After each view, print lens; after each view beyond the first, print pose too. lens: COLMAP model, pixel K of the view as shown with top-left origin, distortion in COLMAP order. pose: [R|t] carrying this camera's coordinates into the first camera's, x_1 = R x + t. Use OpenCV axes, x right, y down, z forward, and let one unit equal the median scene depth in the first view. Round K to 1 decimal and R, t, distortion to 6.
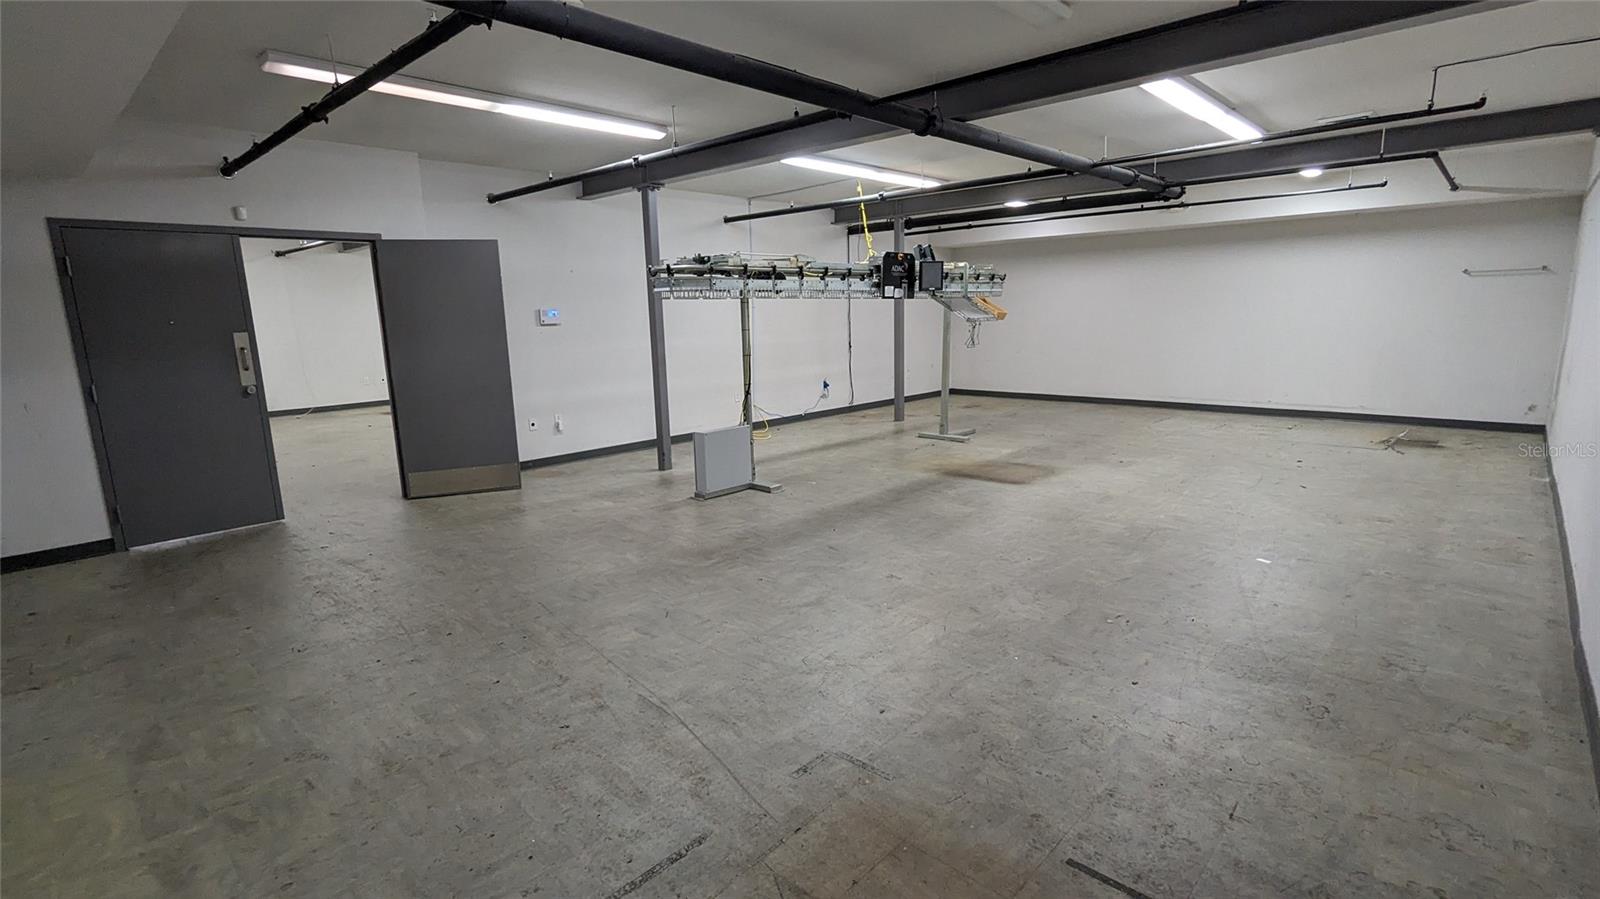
lens RADIAL K [[759.0, 0, 795.3], [0, 759.0, 448.3], [0, 0, 1]] dist [0.001756, 0.000459]
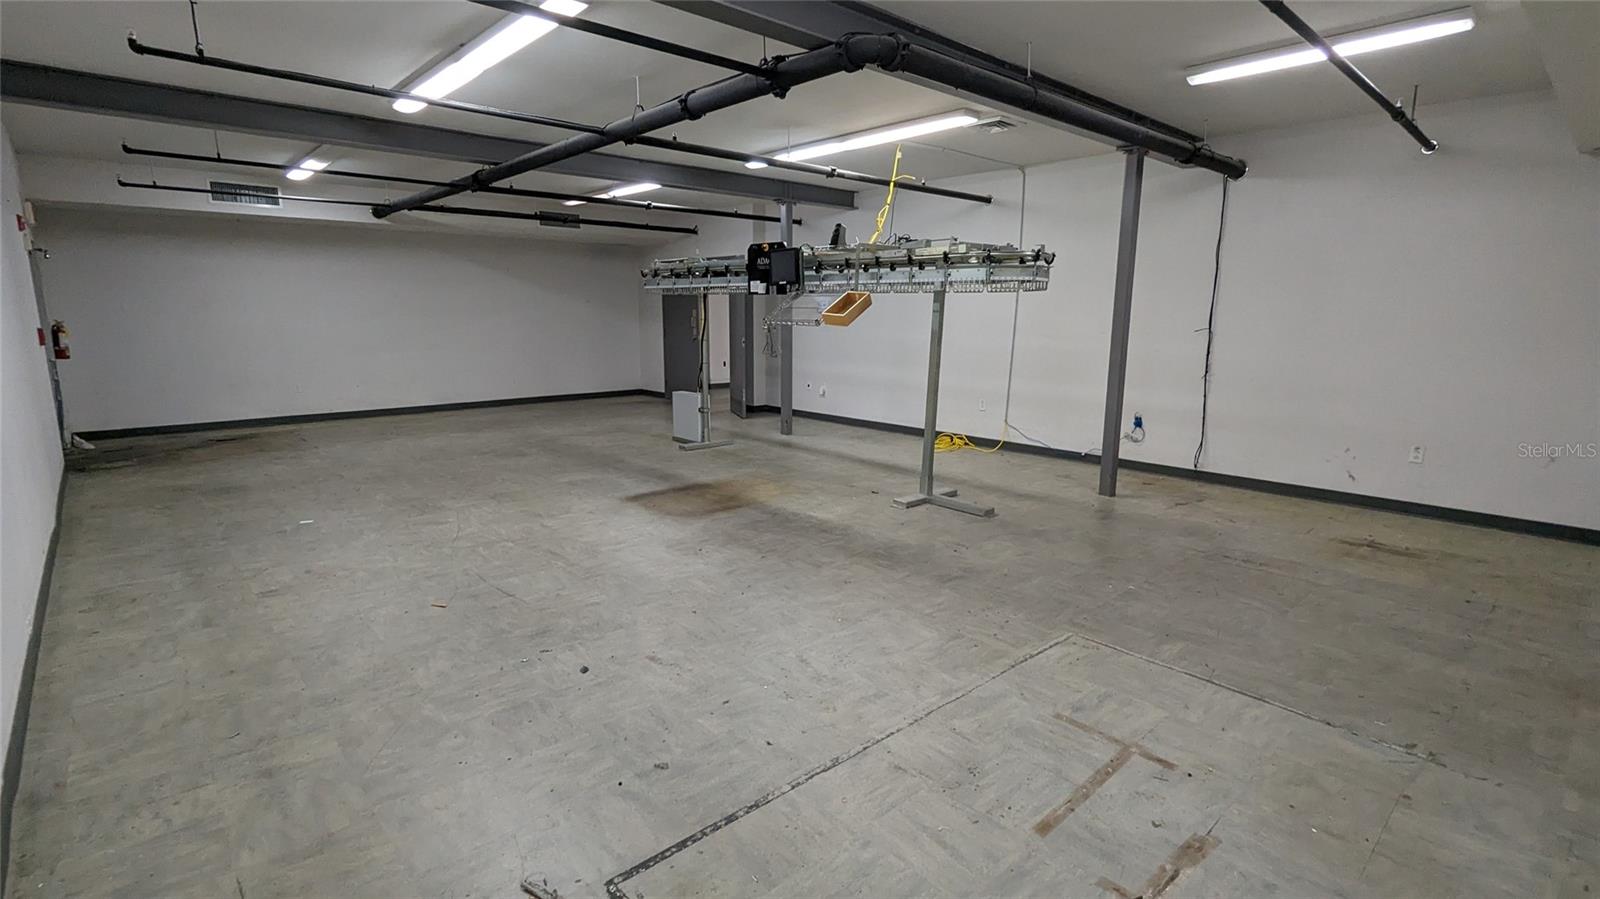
lens RADIAL K [[759.0, 0, 795.3], [0, 759.0, 448.3], [0, 0, 1]] dist [0.001756, 0.000459]
pose [[-0.083119, 0.207513, -0.974695, 0.846800], [-0.184566, 0.957952, 0.219688, -0.182010], [0.979299, 0.198156, -0.041324, 0.890770]]
